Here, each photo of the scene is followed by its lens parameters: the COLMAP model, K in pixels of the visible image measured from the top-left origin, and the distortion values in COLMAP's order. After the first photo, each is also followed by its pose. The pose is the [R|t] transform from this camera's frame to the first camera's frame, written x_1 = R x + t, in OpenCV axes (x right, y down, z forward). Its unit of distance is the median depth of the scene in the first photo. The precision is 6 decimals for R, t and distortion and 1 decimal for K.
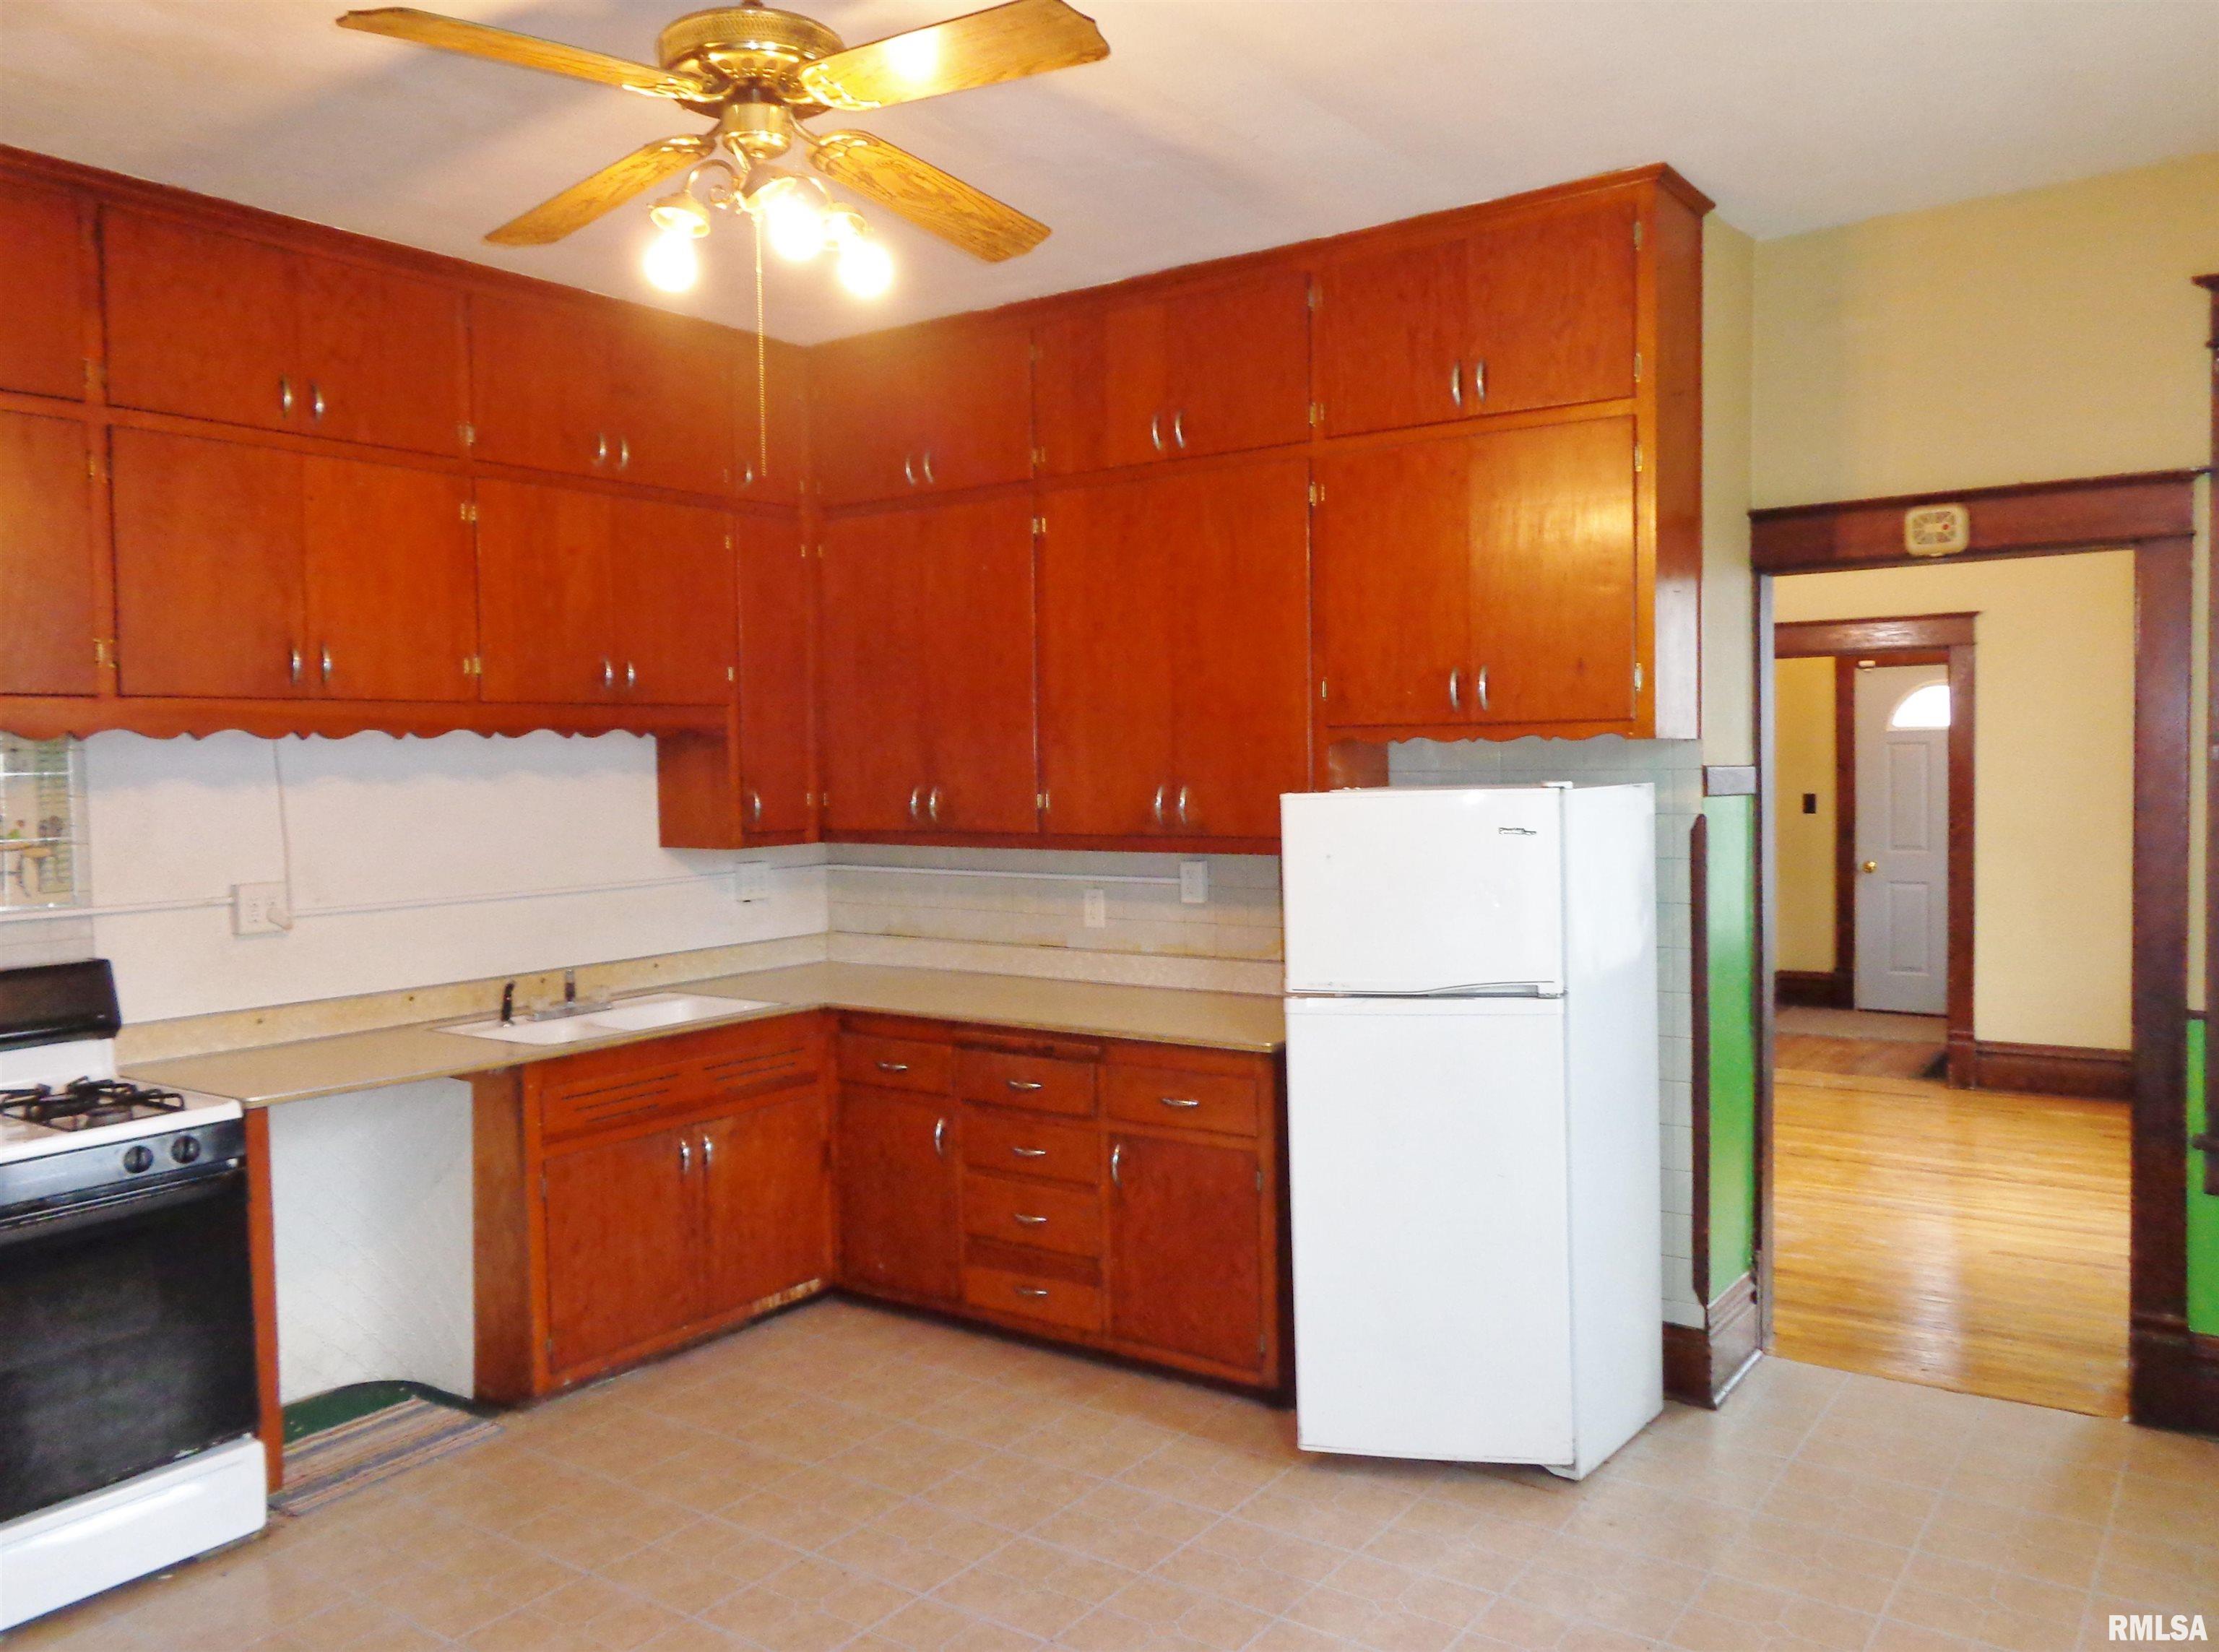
lens RADIAL K [[1670.3, 0, 1120.3], [0, 1670.3, 828.2], [0, 0, 1]] dist [-0.006769, 0.004367]
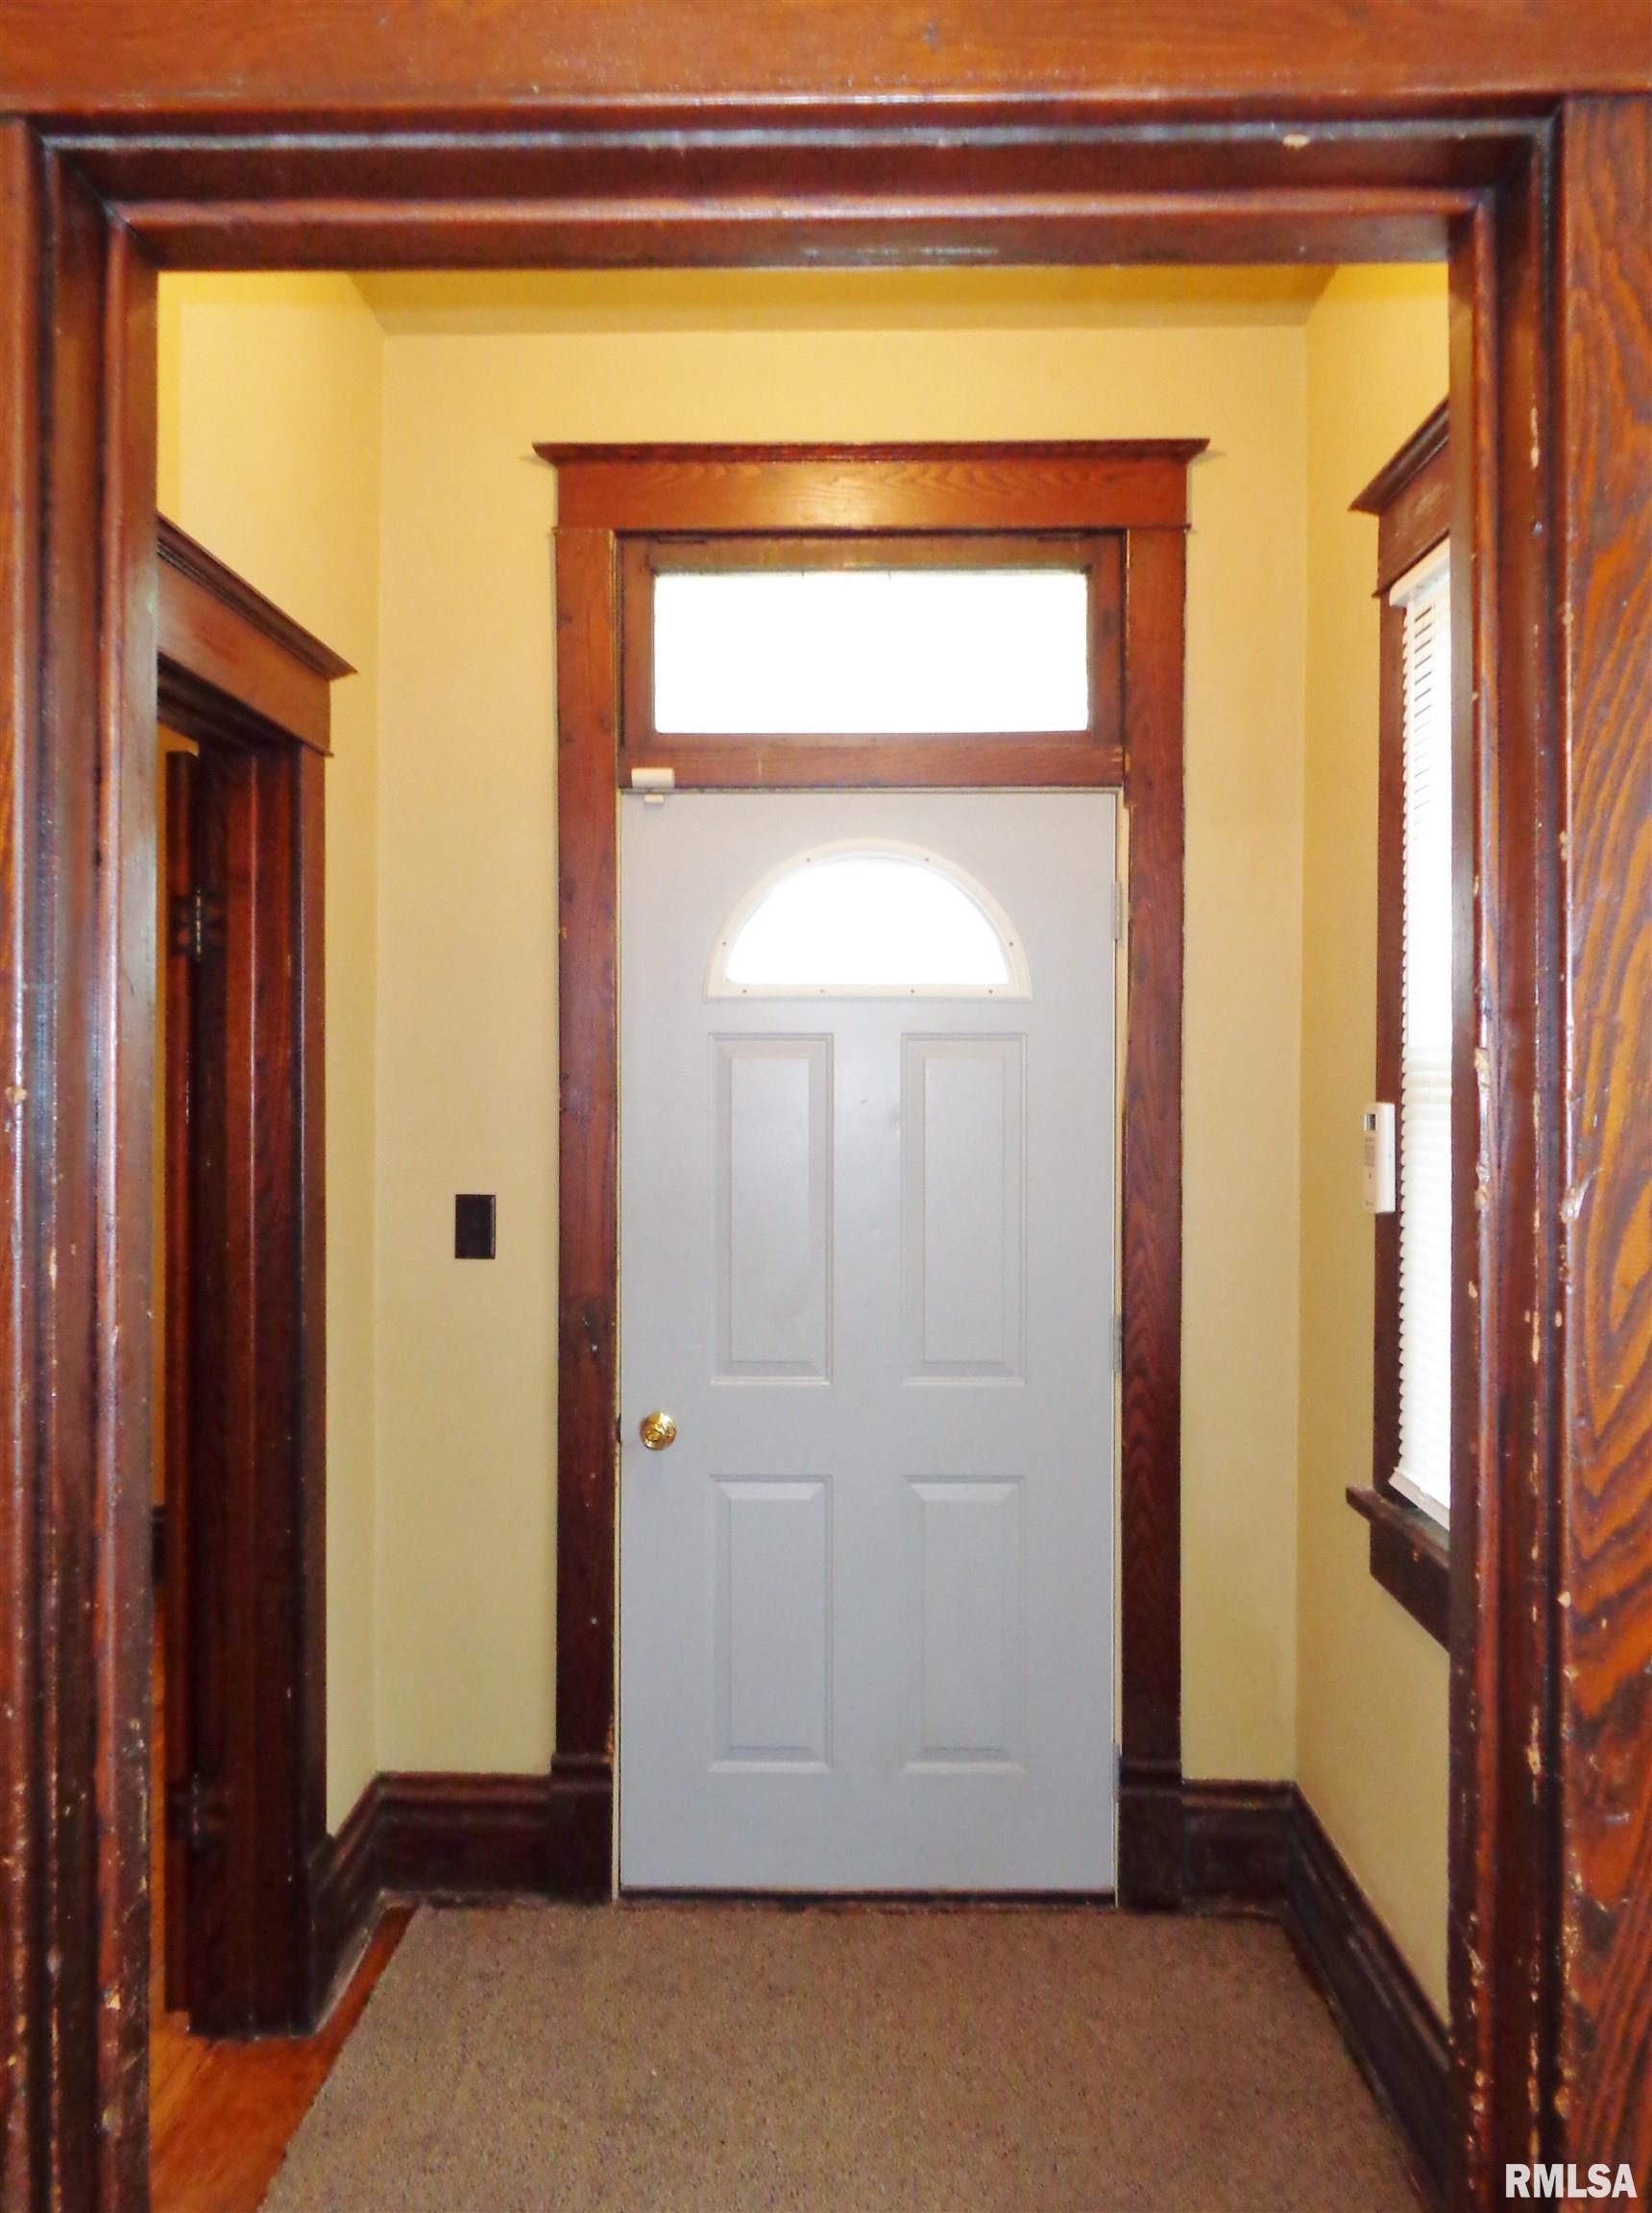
lens RADIAL K [[1665.8, 0, 821.2], [0, 1665.8, 1093.3], [0, 0, 1]] dist [-0.006769, 0.004367]
pose [[0.829952, 0.016831, 0.557581, 0.300815], [0.002262, 0.999435, -0.033536, -0.029408], [-0.557831, 0.029094, 0.829445, 0.724933]]
